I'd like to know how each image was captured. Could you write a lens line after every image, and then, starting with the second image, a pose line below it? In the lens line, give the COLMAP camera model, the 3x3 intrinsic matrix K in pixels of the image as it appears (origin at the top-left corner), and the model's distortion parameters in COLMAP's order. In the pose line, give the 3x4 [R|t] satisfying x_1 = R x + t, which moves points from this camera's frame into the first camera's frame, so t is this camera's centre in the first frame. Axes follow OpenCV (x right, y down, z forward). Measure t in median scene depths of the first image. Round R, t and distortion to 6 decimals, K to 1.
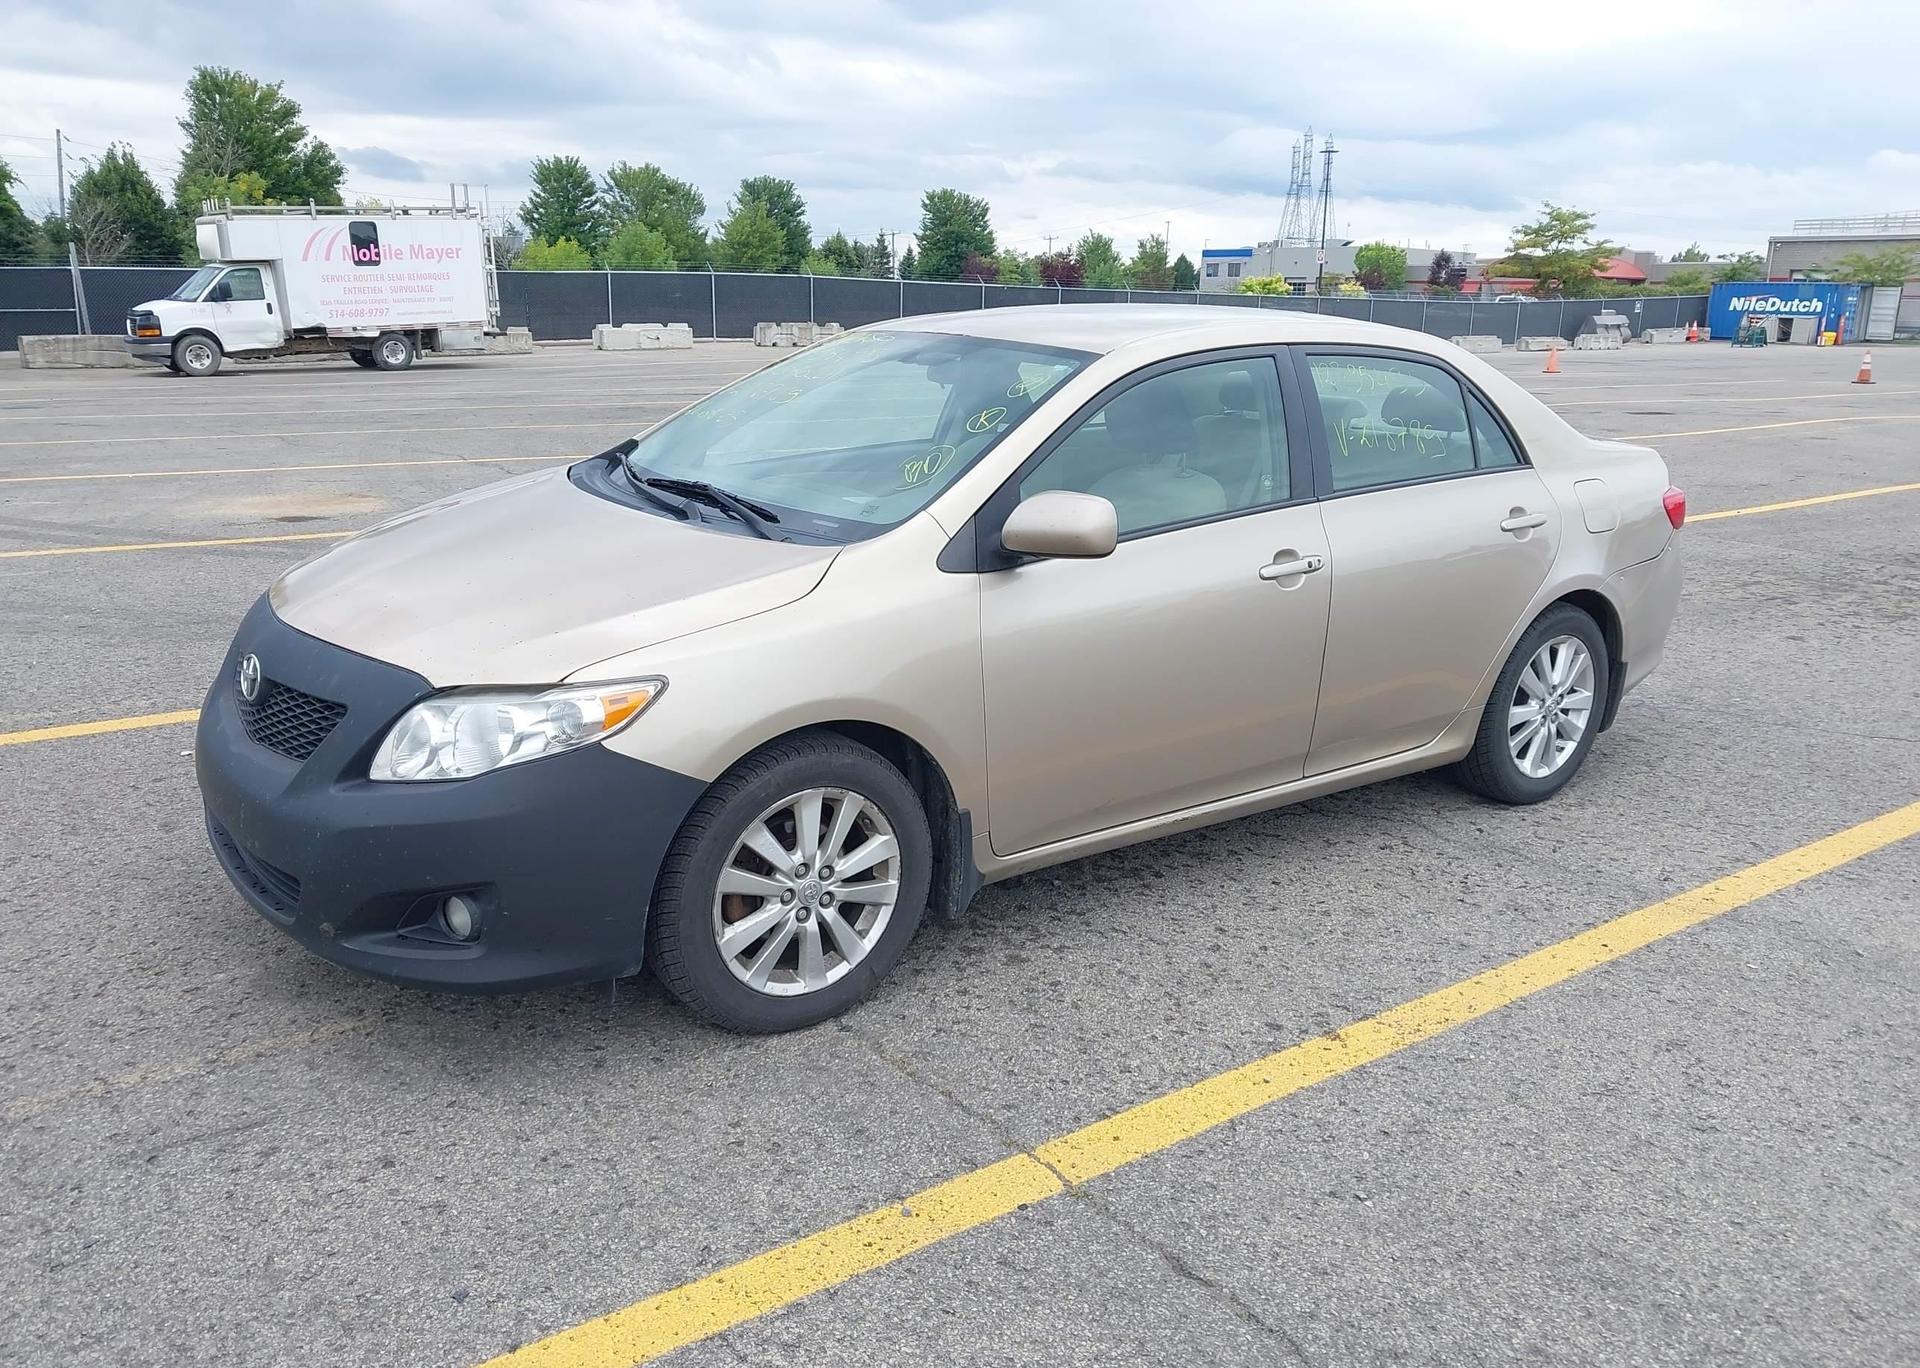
lens RADIAL K [[1509.9, 0, 958.8], [0, 1509.9, 696.2], [0, 0, 1]] dist [0.023118, -0.025932]
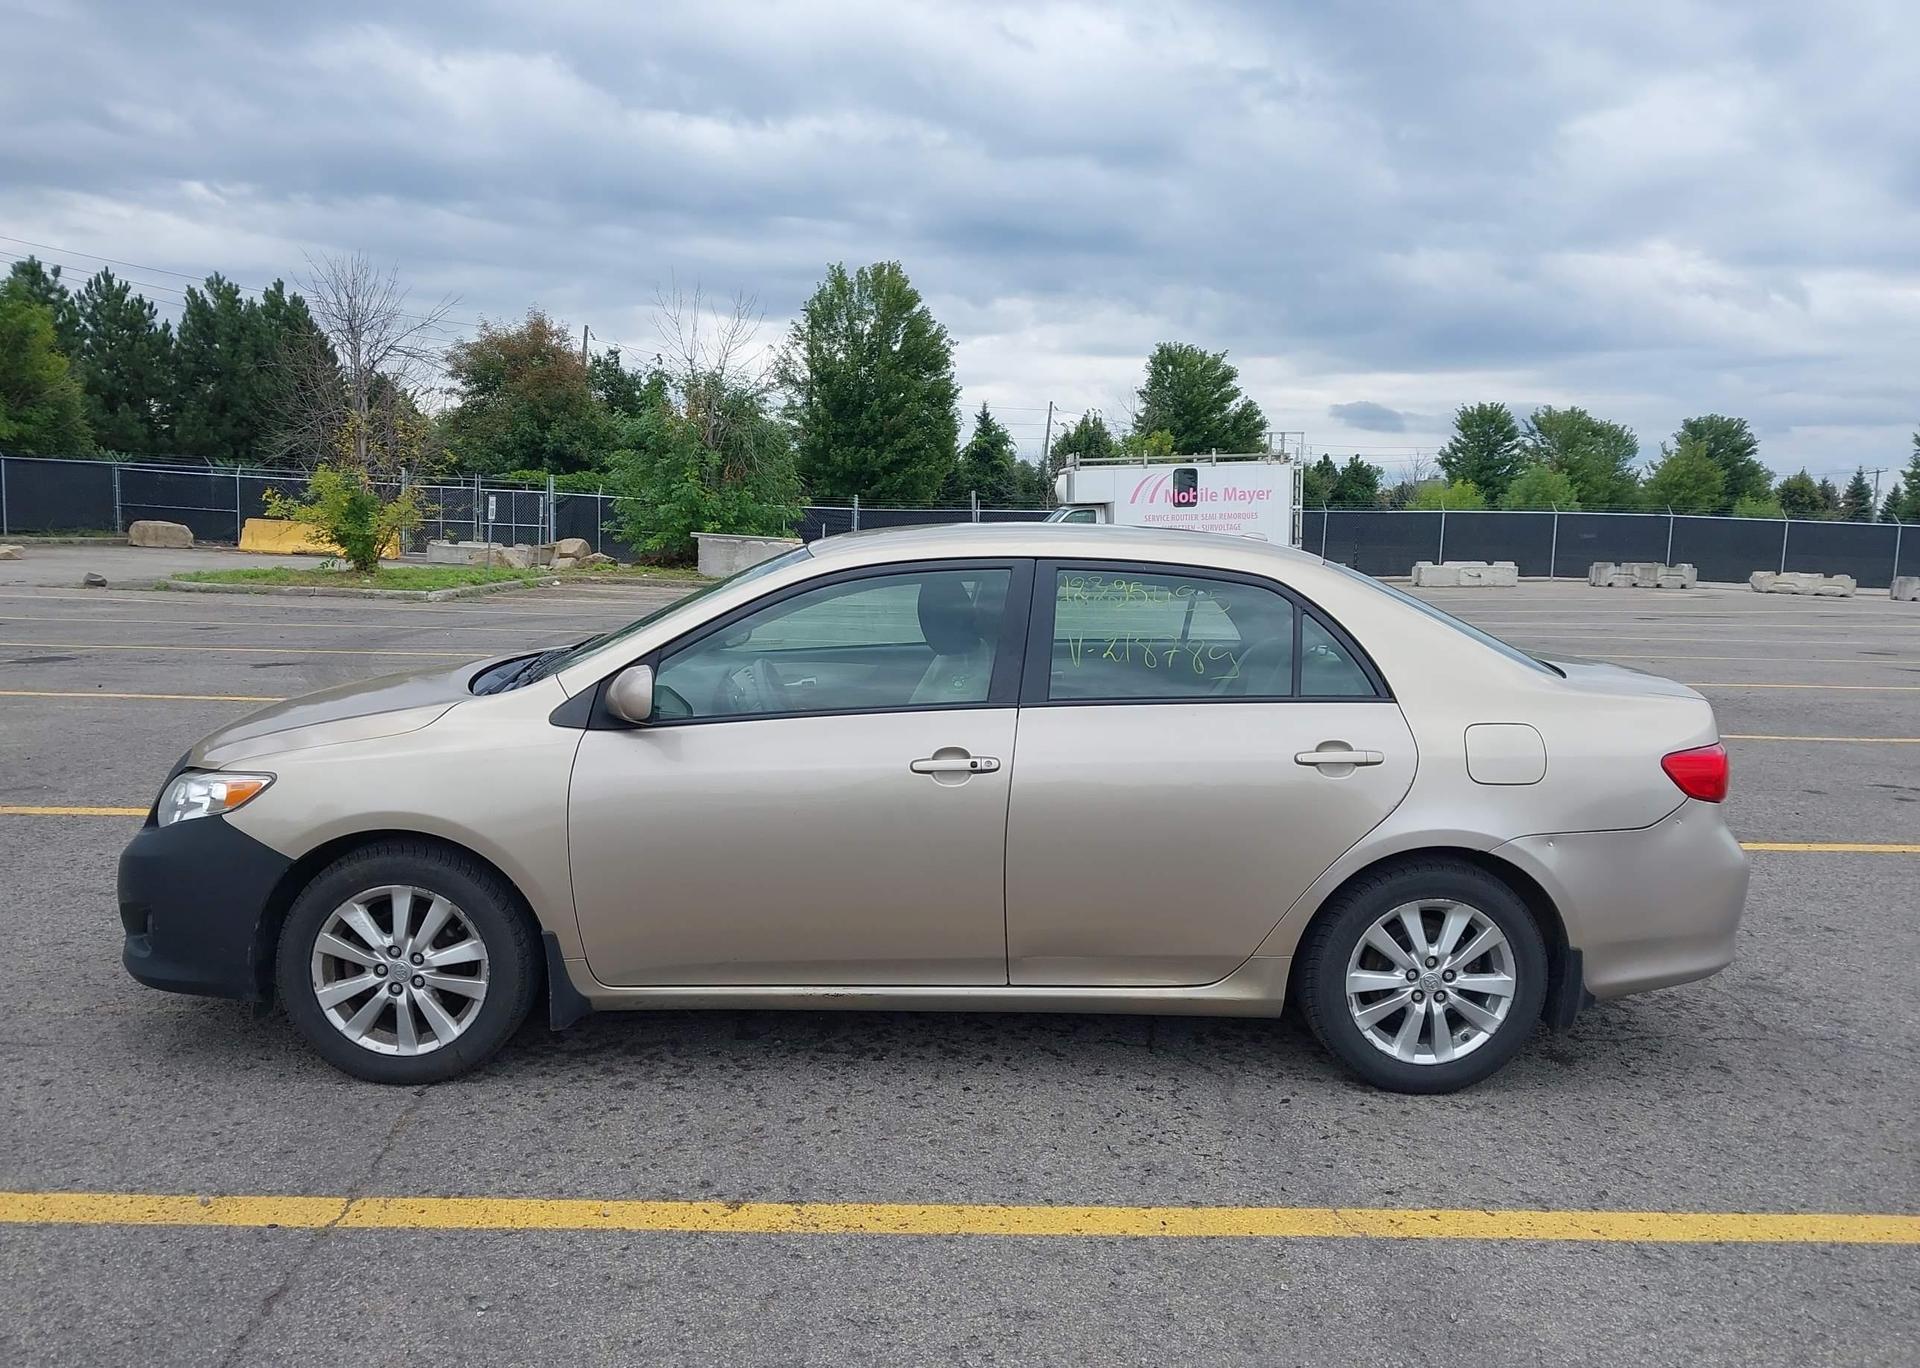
lens RADIAL K [[1509.9, 0, 957.7], [0, 1509.9, 697.0], [0, 0, 1]] dist [0.023118, -0.025932]
pose [[0.823927, 0.068277, -0.562568, 0.110019], [-0.153391, 0.982527, -0.105409, -0.003361], [0.545542, 0.173142, 0.820004, 0.022013]]
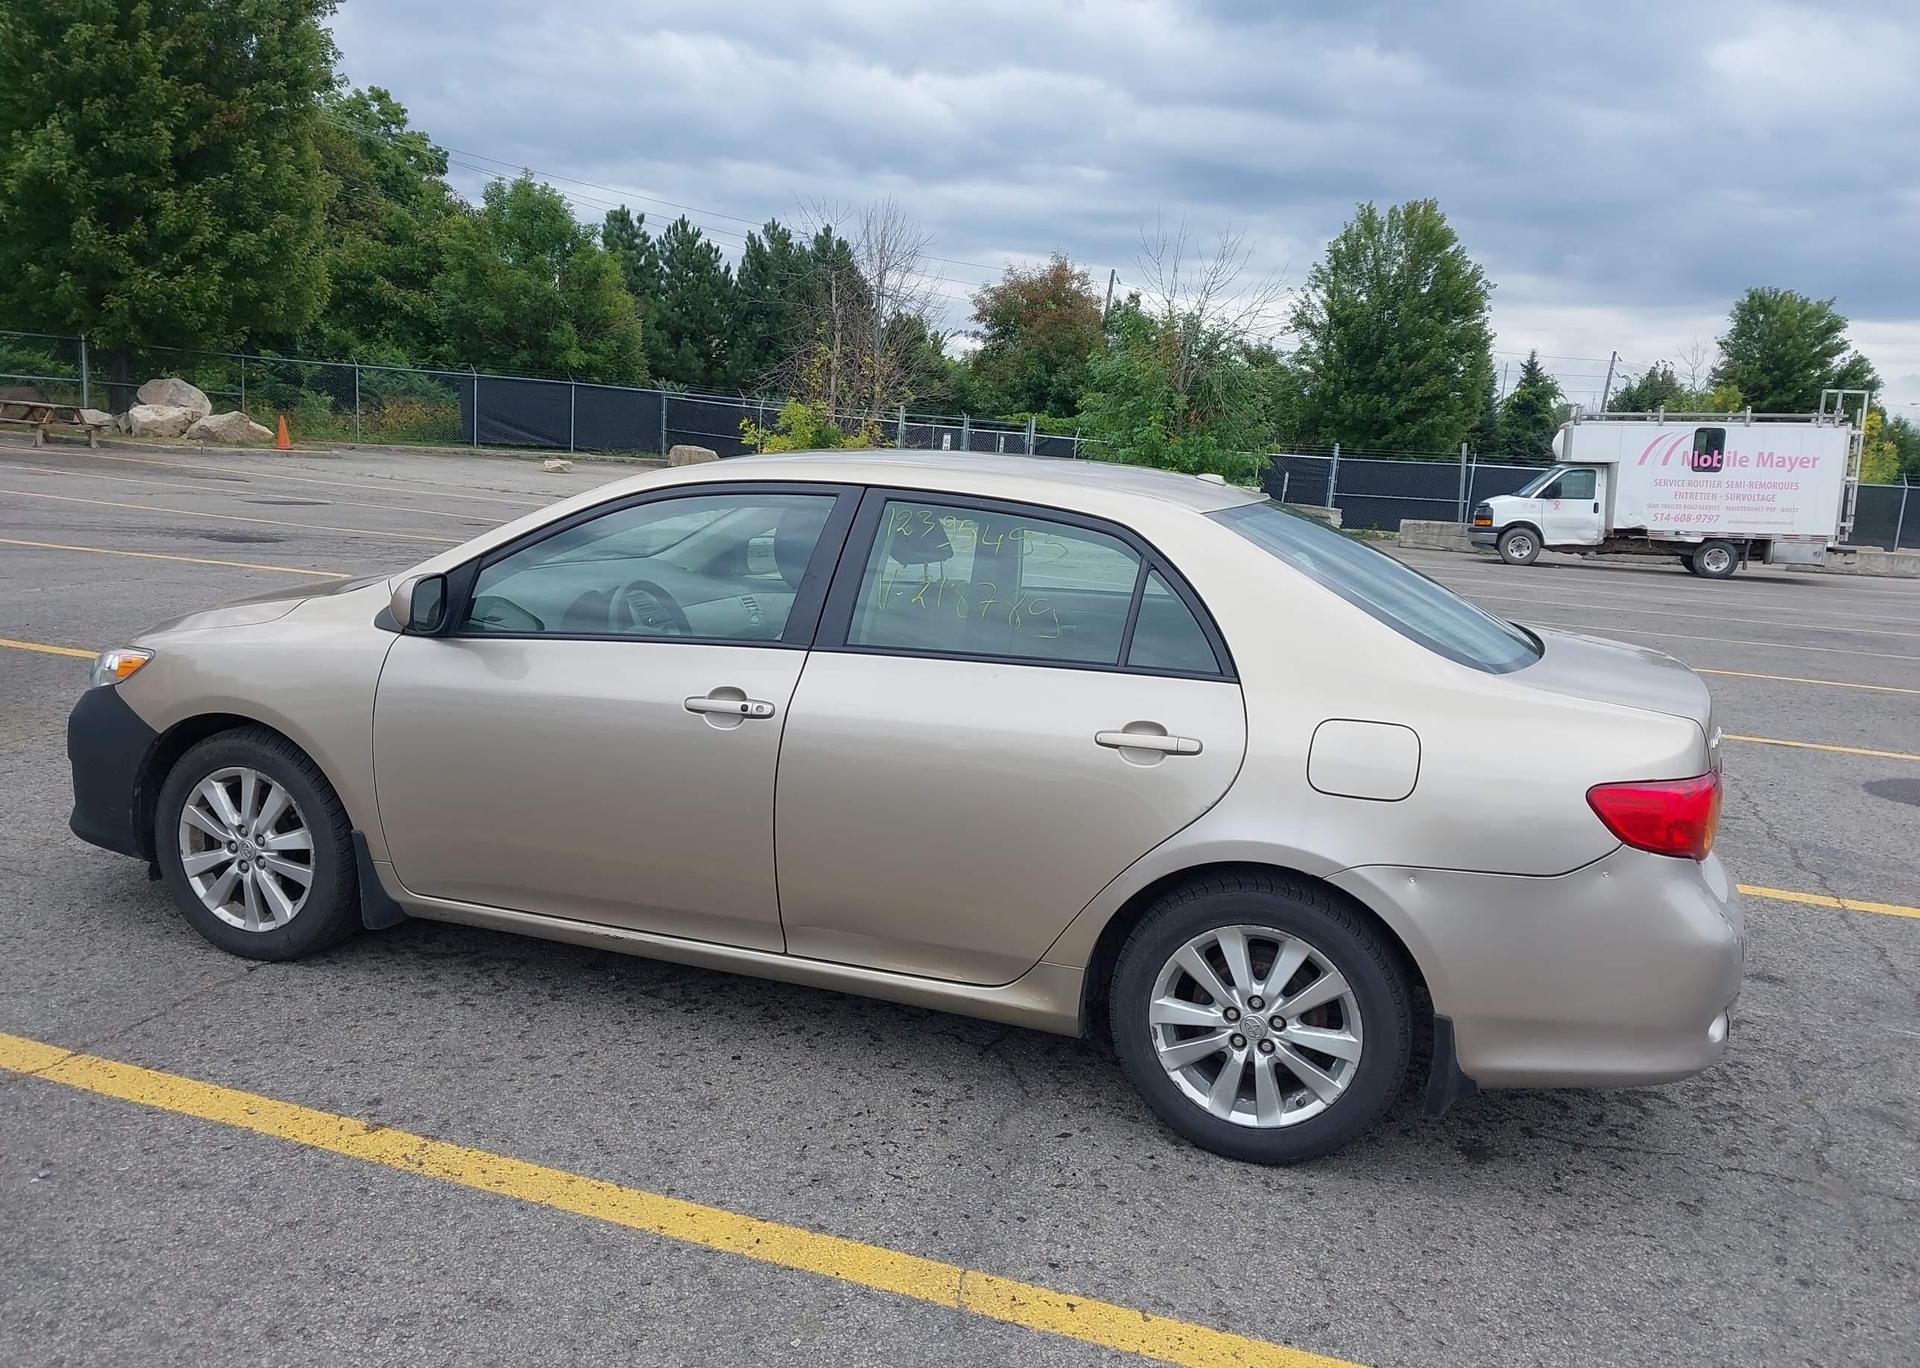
lens RADIAL K [[1509.9, 0, 956.6], [0, 1509.9, 696.3], [0, 0, 1]] dist [0.023118, -0.025932]
pose [[0.574717, 0.155804, -0.803384, 0.145774], [-0.262160, 0.965024, -0.000390, -0.017809], [0.775224, 0.210839, 0.595461, 0.076794]]
